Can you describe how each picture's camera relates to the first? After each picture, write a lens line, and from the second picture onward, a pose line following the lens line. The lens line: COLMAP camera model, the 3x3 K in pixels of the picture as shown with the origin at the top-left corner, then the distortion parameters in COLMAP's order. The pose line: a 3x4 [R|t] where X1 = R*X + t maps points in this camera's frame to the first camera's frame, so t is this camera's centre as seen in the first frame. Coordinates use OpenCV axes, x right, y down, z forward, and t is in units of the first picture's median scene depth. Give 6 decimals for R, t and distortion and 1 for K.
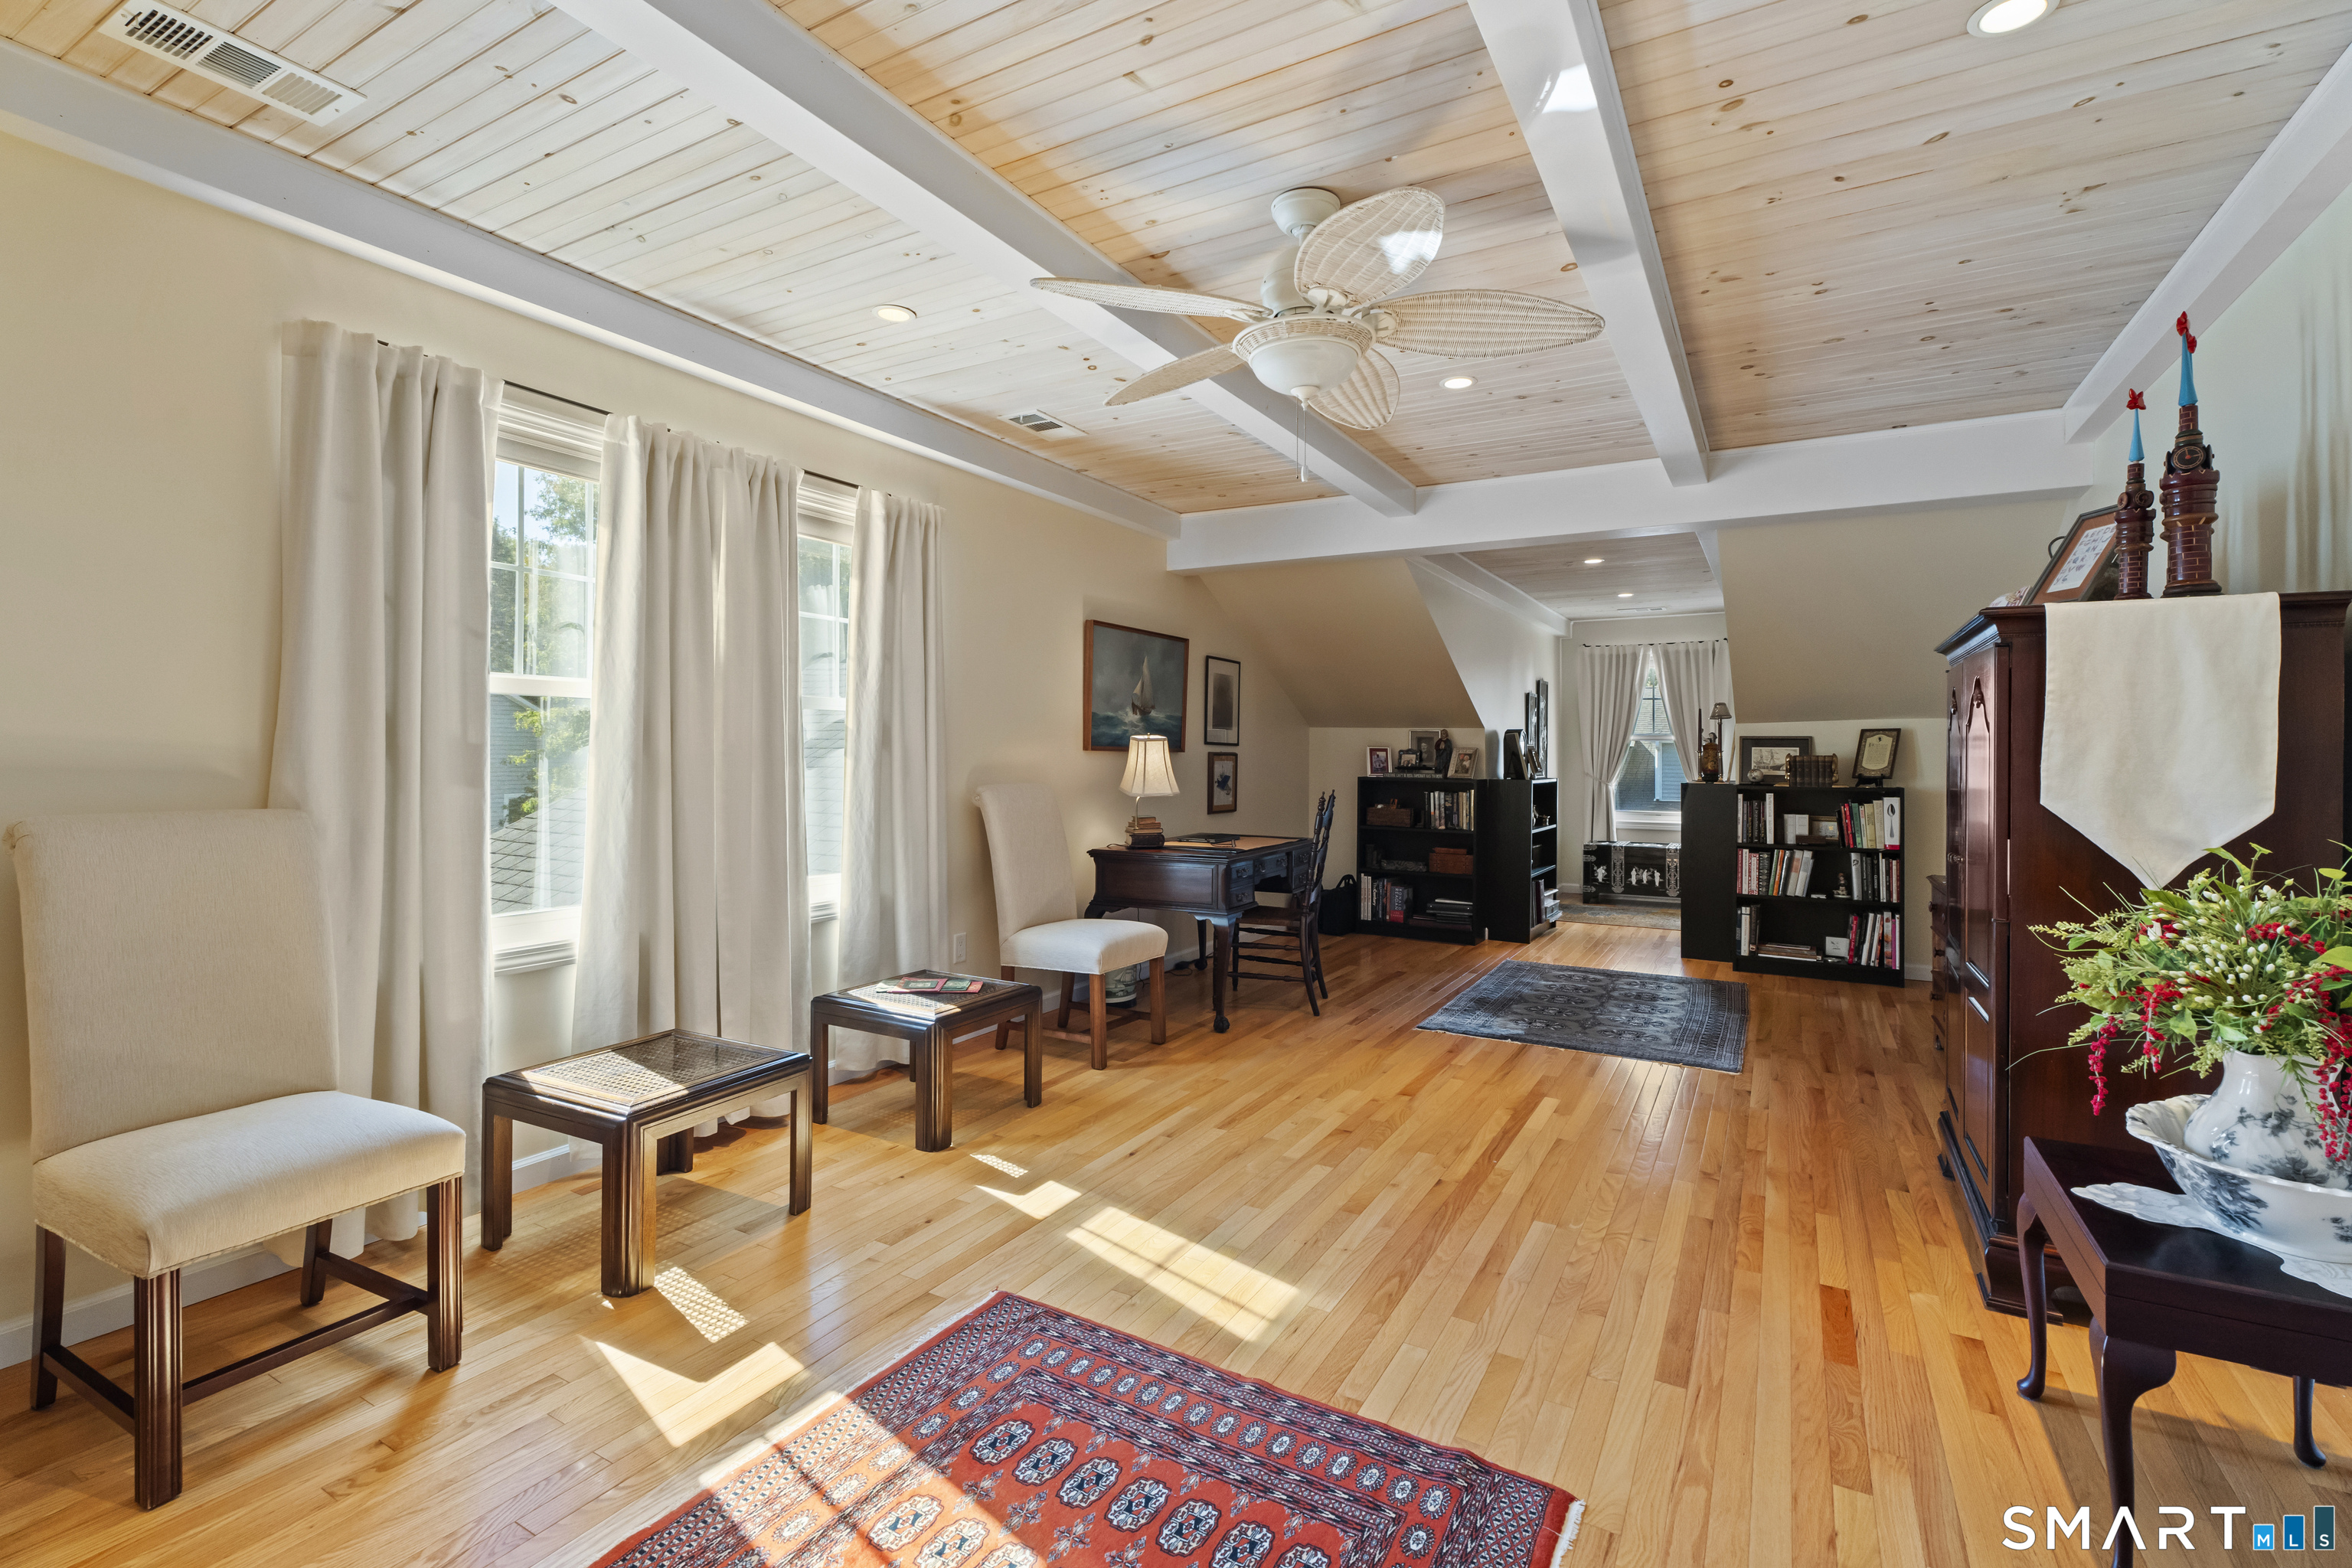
lens RADIAL K [[1045.7, 0, 1157.3], [0, 1045.7, 742.4], [0, 0, 1]] dist [-0.001848, -0.002353]
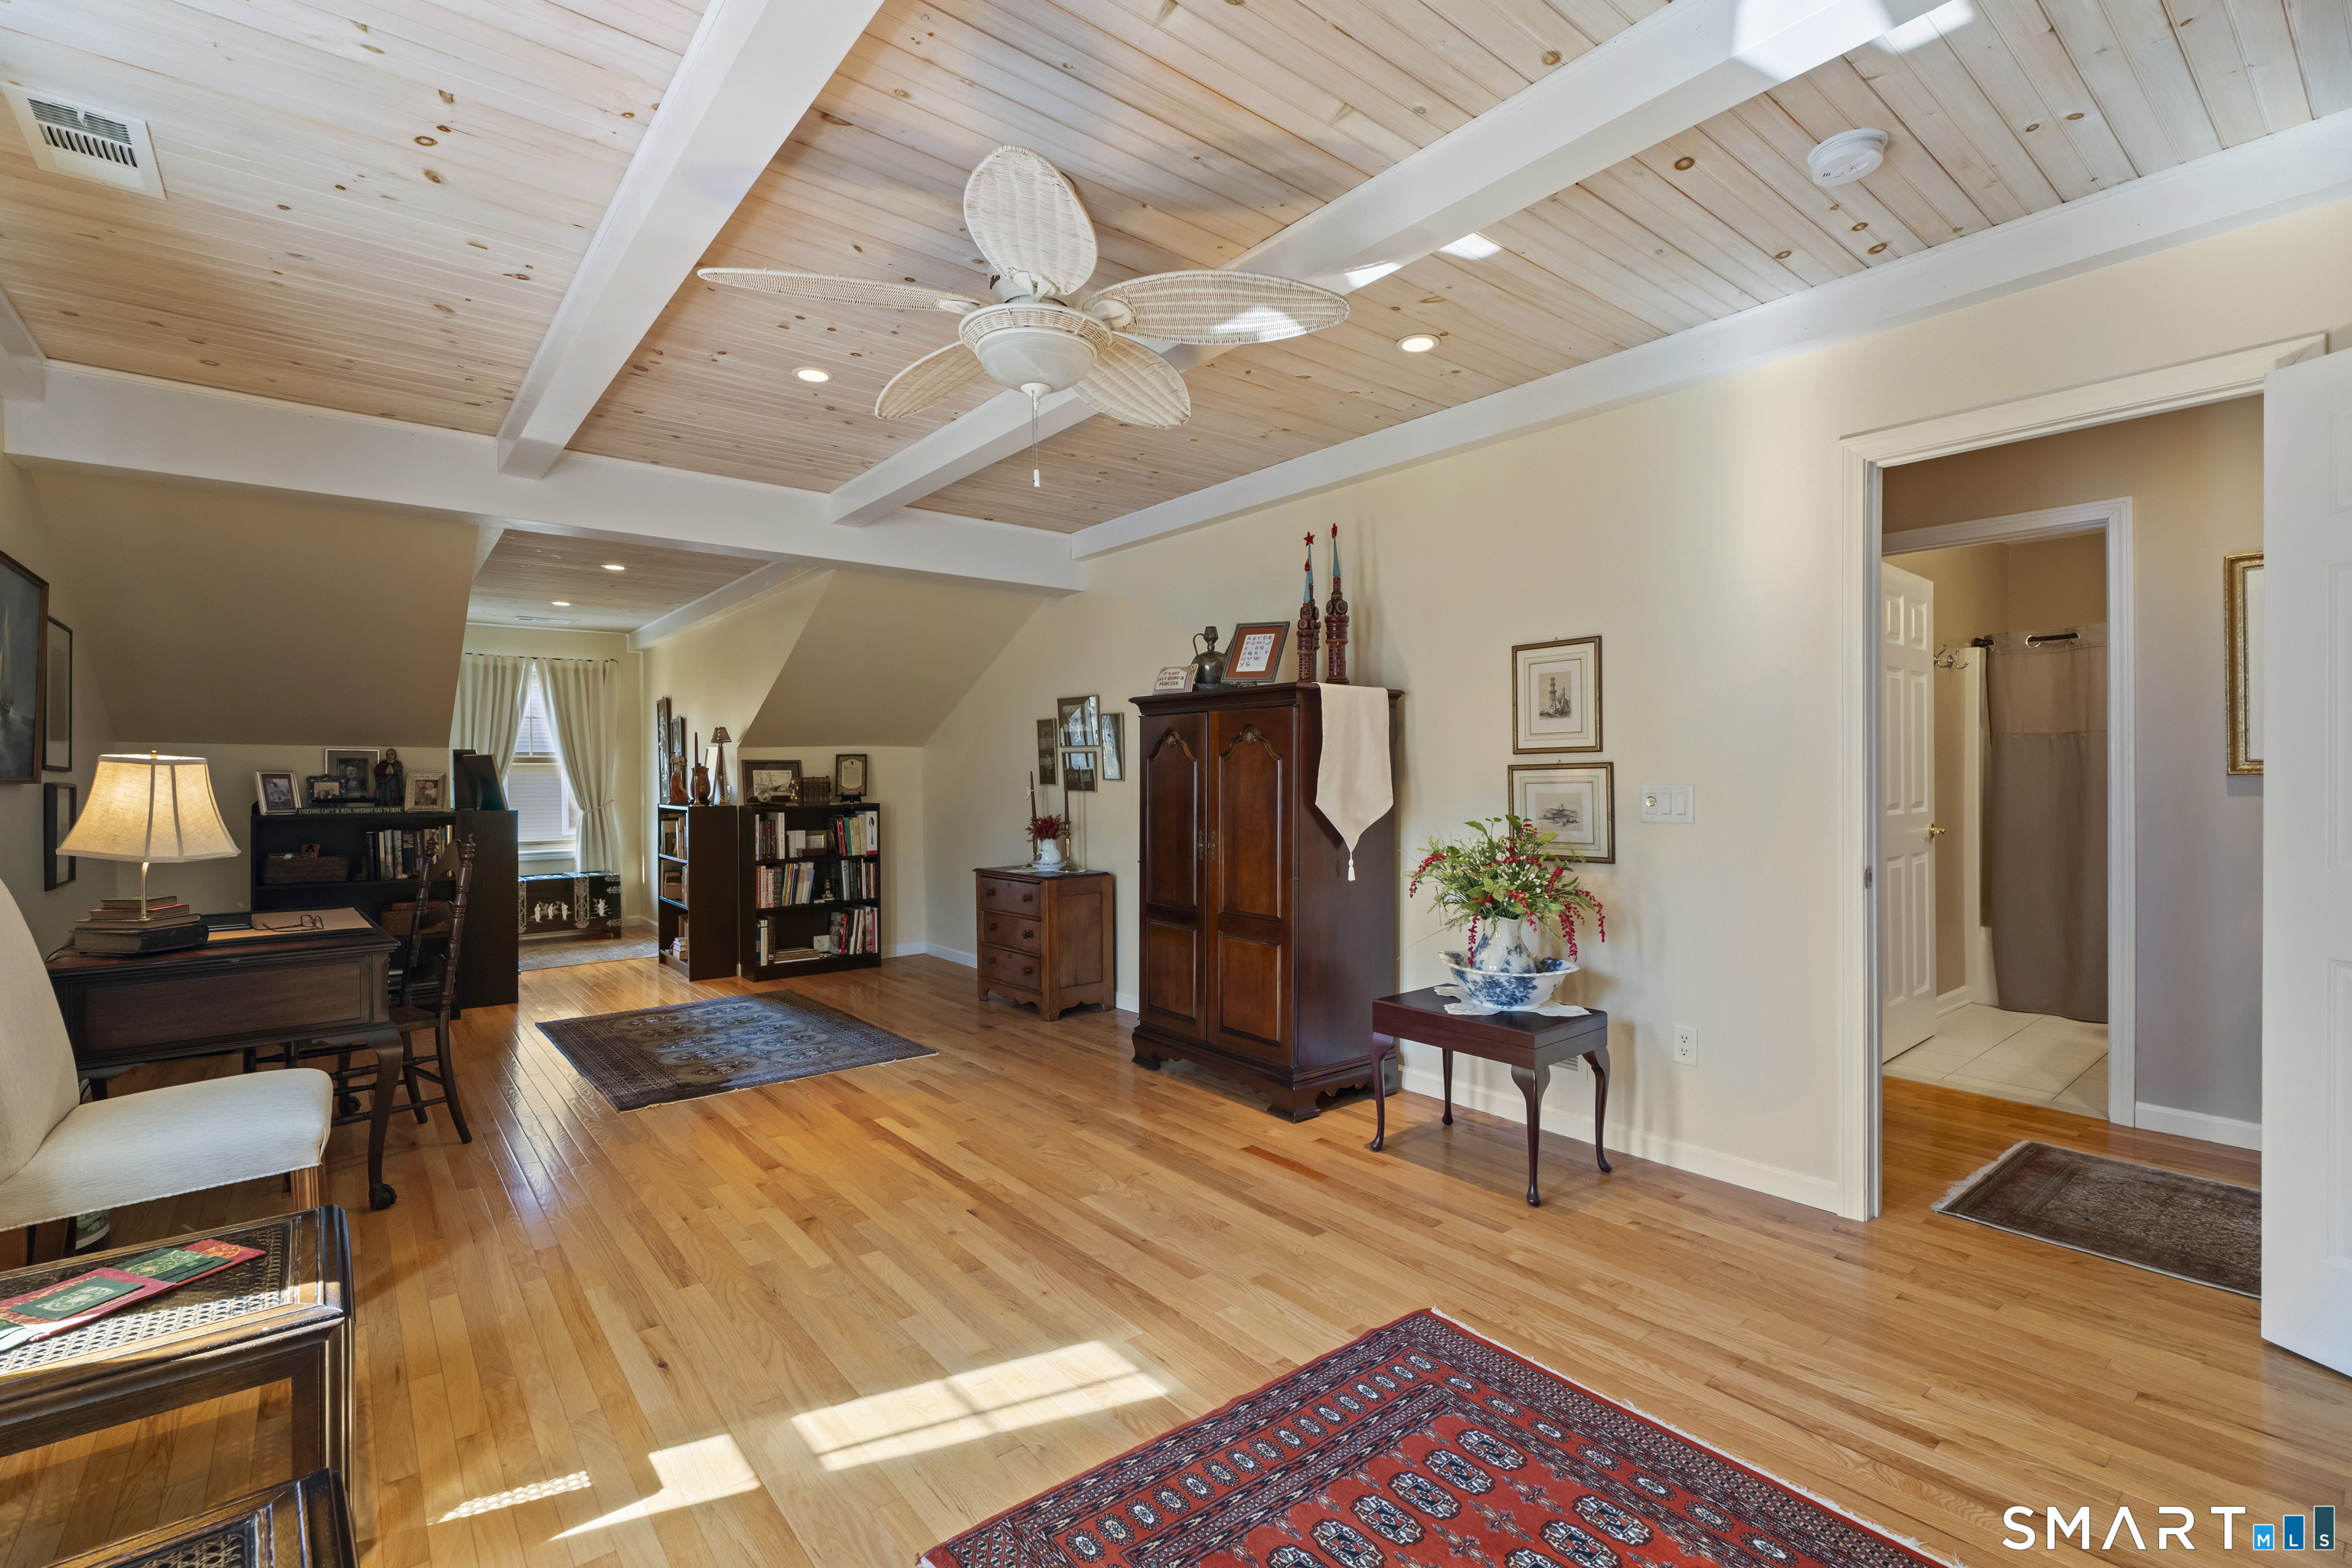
lens RADIAL K [[1045.7, 0, 1174.6], [0, 1045.7, 777.0], [0, 0, 1]] dist [-0.001848, -0.002353]
pose [[0.347574, -0.010461, 0.937594, -0.497817], [-0.001144, 0.999932, 0.011580, -0.002077], [-0.937652, -0.005098, 0.347539, 0.406669]]
